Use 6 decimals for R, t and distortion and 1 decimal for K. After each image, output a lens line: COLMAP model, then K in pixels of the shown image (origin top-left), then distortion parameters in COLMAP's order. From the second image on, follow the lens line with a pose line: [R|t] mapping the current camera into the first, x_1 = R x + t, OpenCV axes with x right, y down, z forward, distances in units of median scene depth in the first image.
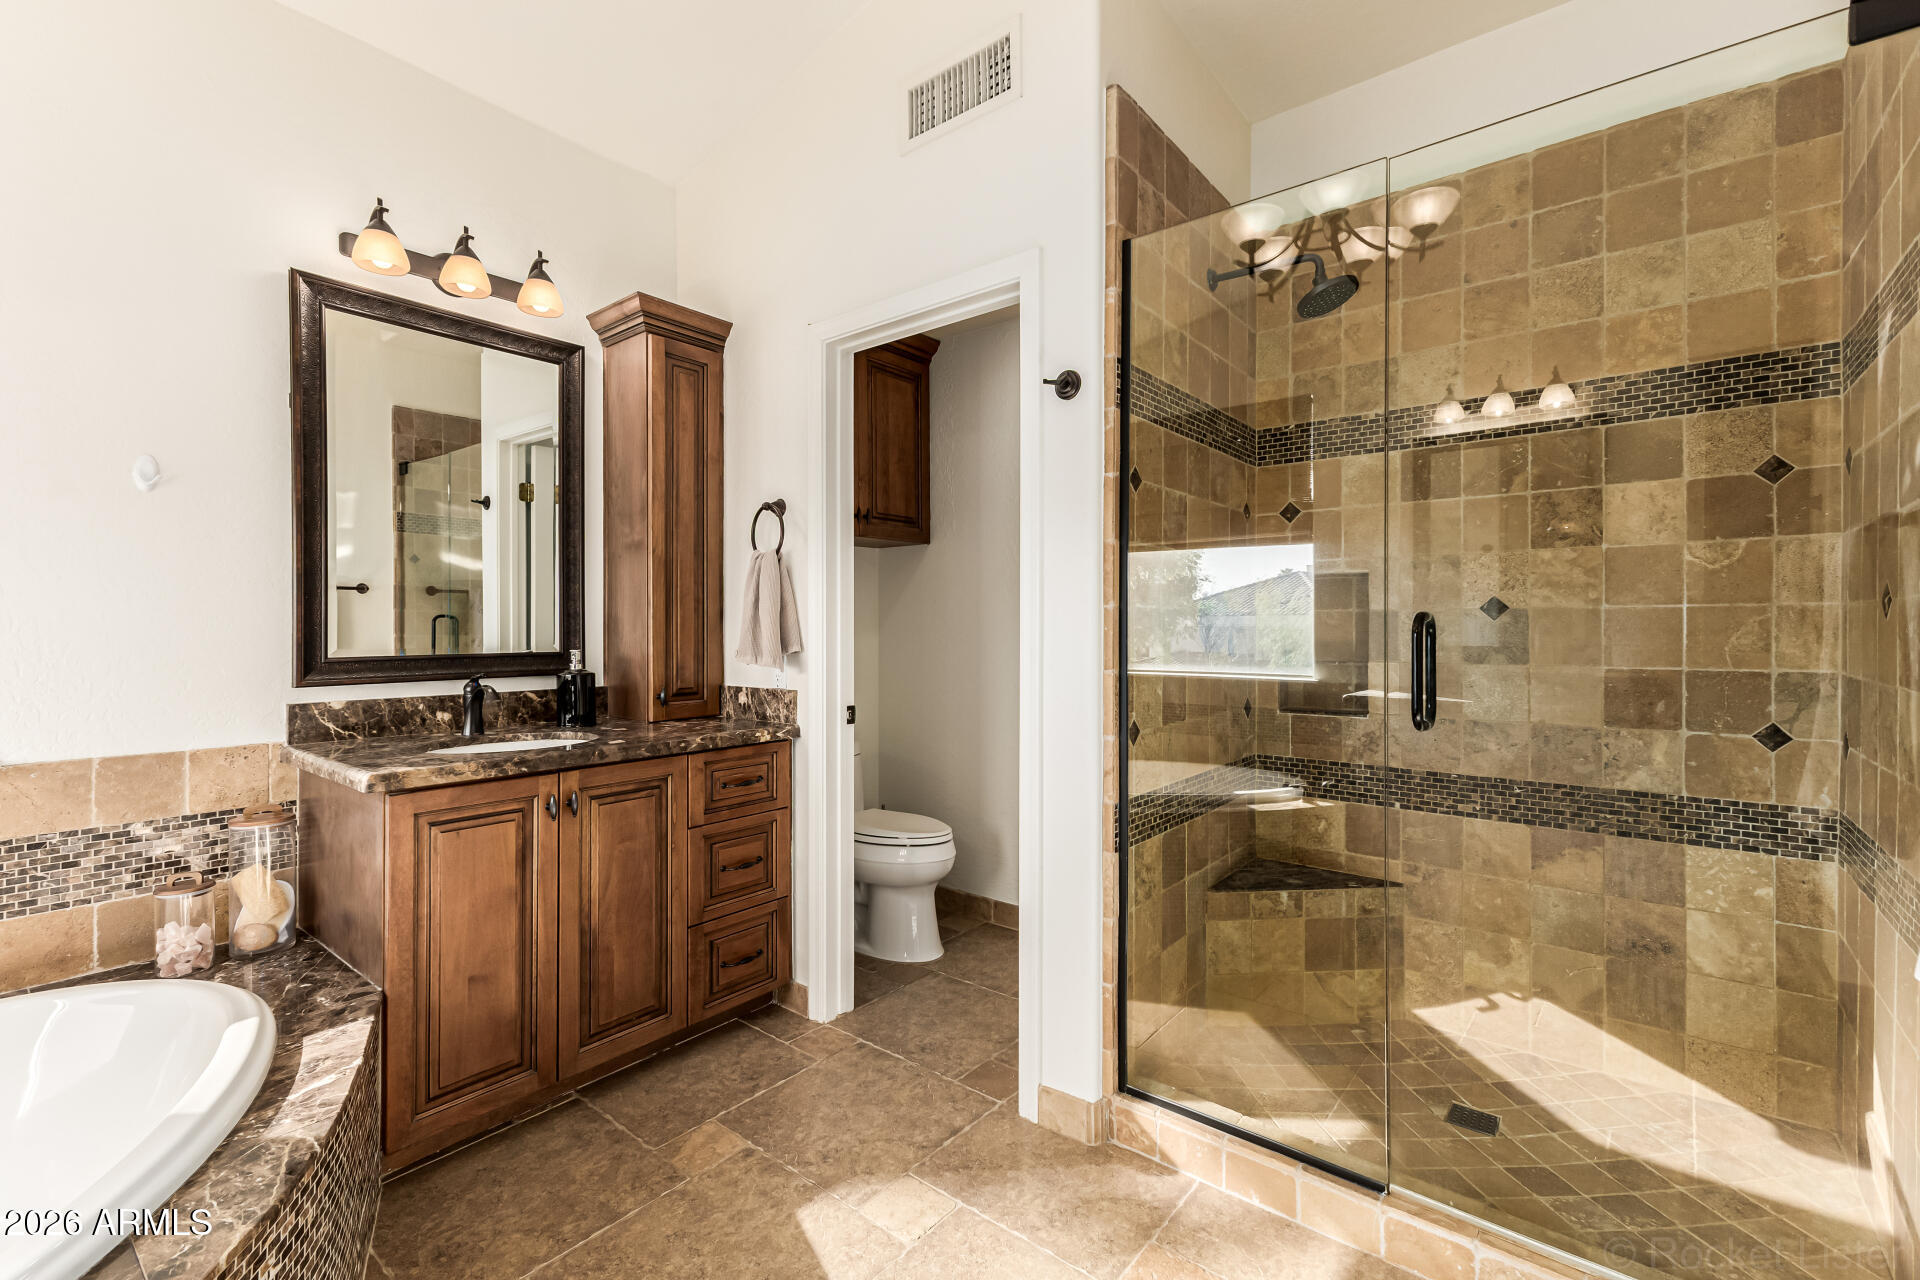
lens RADIAL K [[825.6, 0, 951.3], [0, 825.6, 630.0], [0, 0, 1]] dist [0.009374, 0.000235]
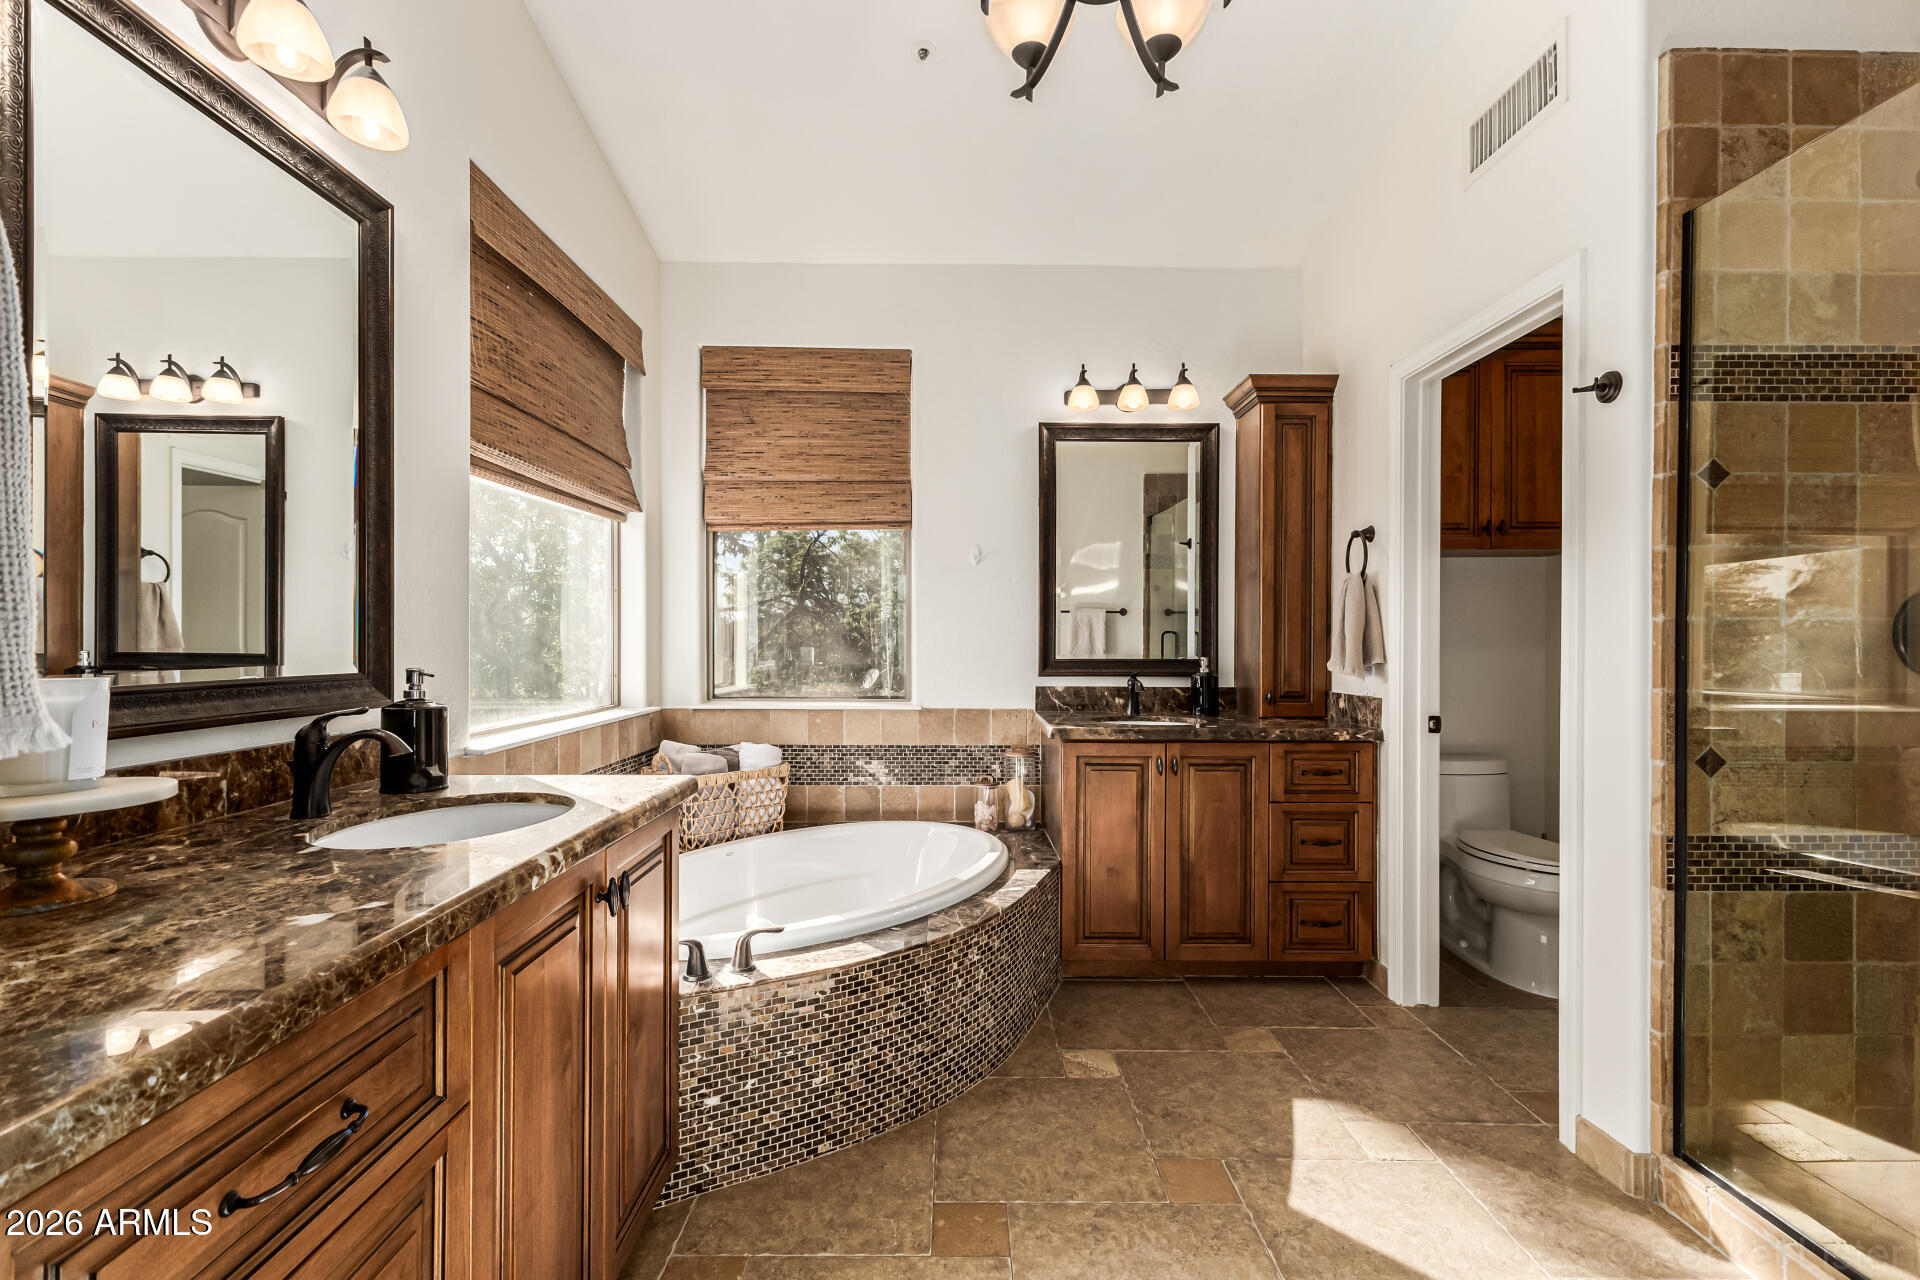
lens RADIAL K [[826.3, 0, 968.6], [0, 826.3, 641.8], [0, 0, 1]] dist [0.003318, -0.000221]
pose [[0.645477, 0.004725, -0.763765, 0.358402], [-0.006892, 0.999976, 0.000361, 0.000983], [0.763749, 0.005030, 0.645494, -0.159694]]
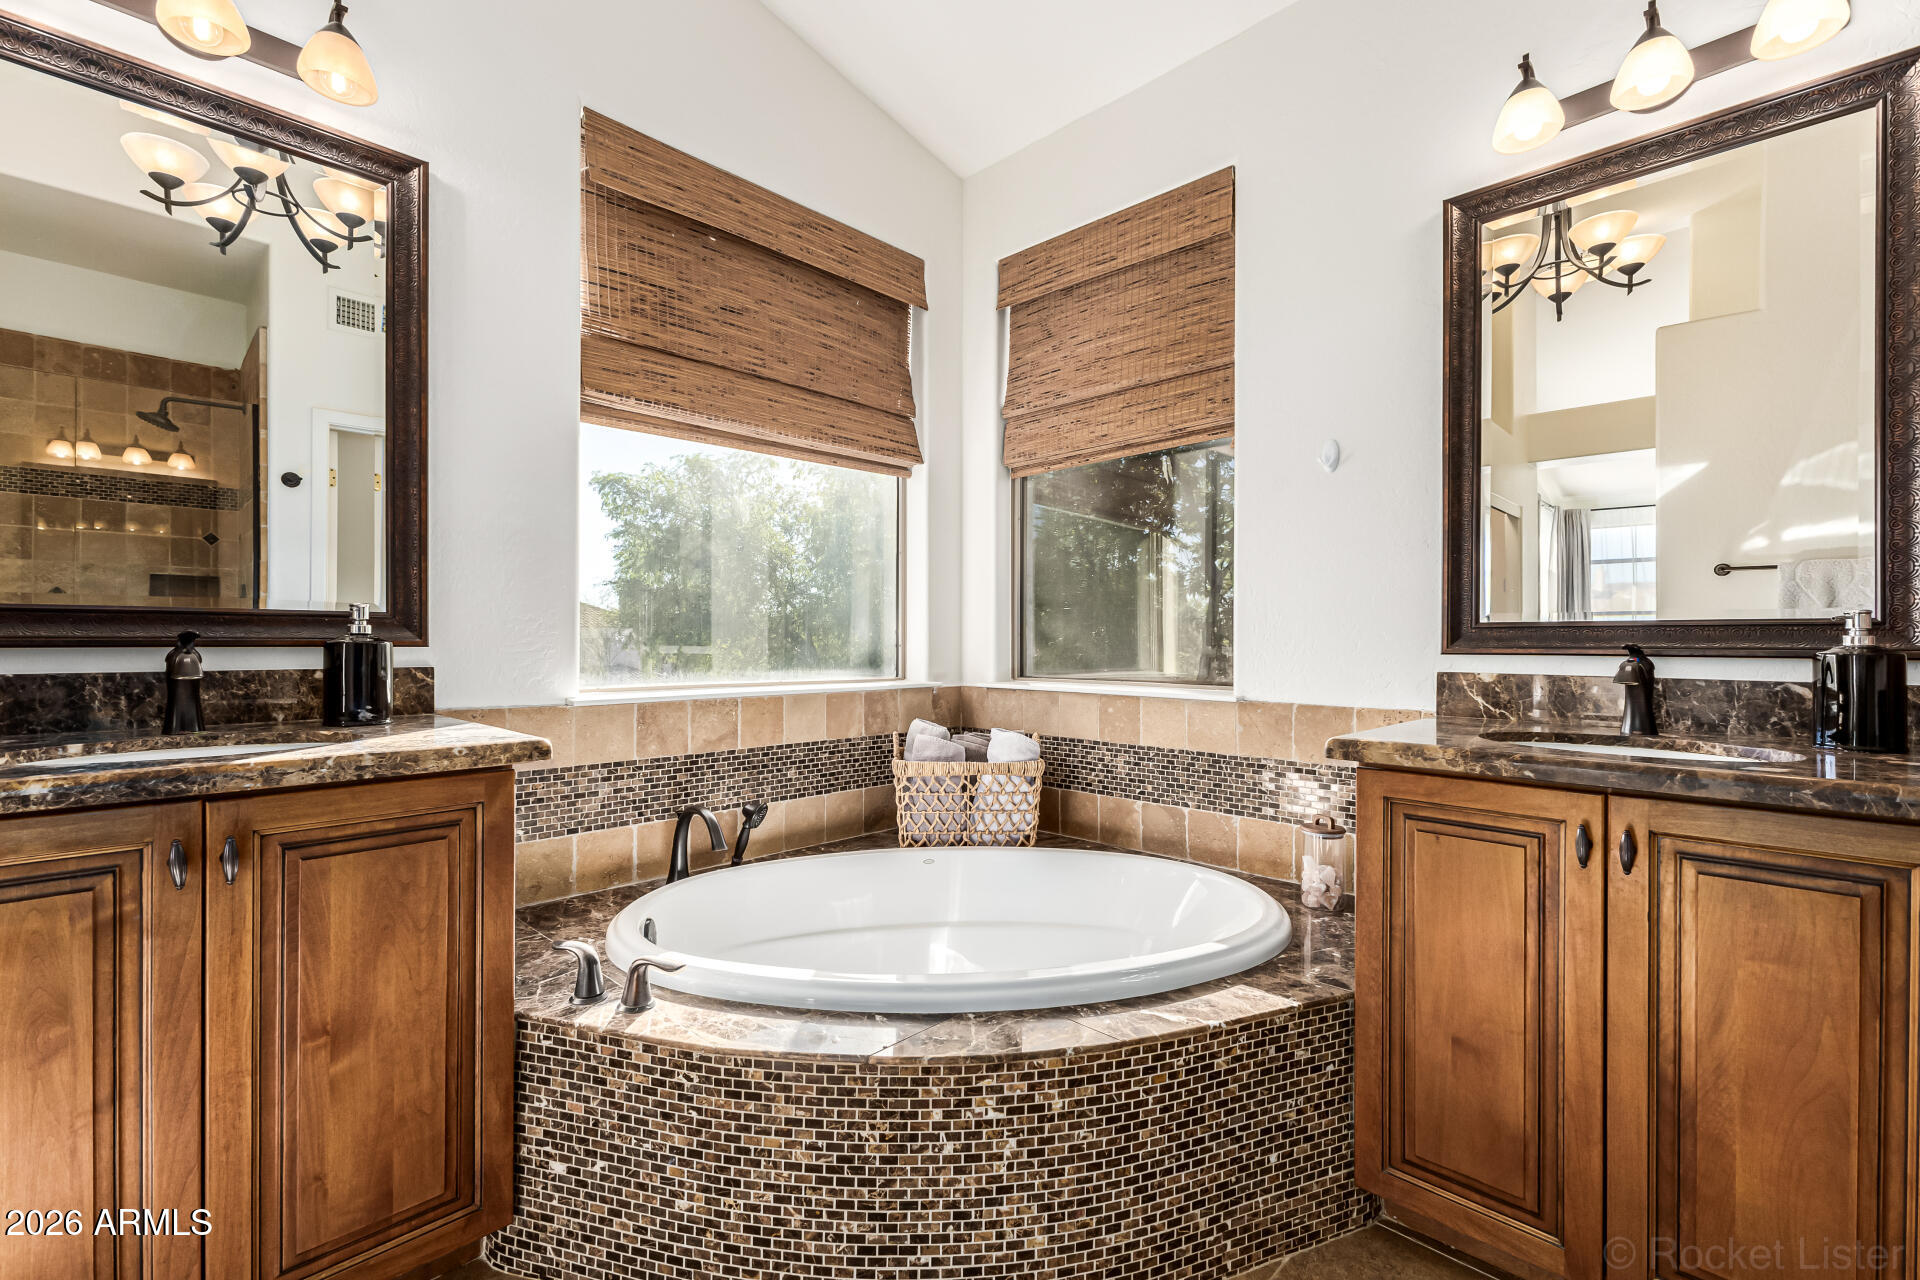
lens RADIAL K [[835.3, 0, 962.8], [0, 835.3, 641.2], [0, 0, 1]] dist [0.009736, -0.000123]
pose [[-0.087768, 0.001084, -0.996140, 0.178767], [-0.007760, 0.999968, 0.001772, 0.055466], [0.996111, 0.007886, -0.087757, 0.531707]]
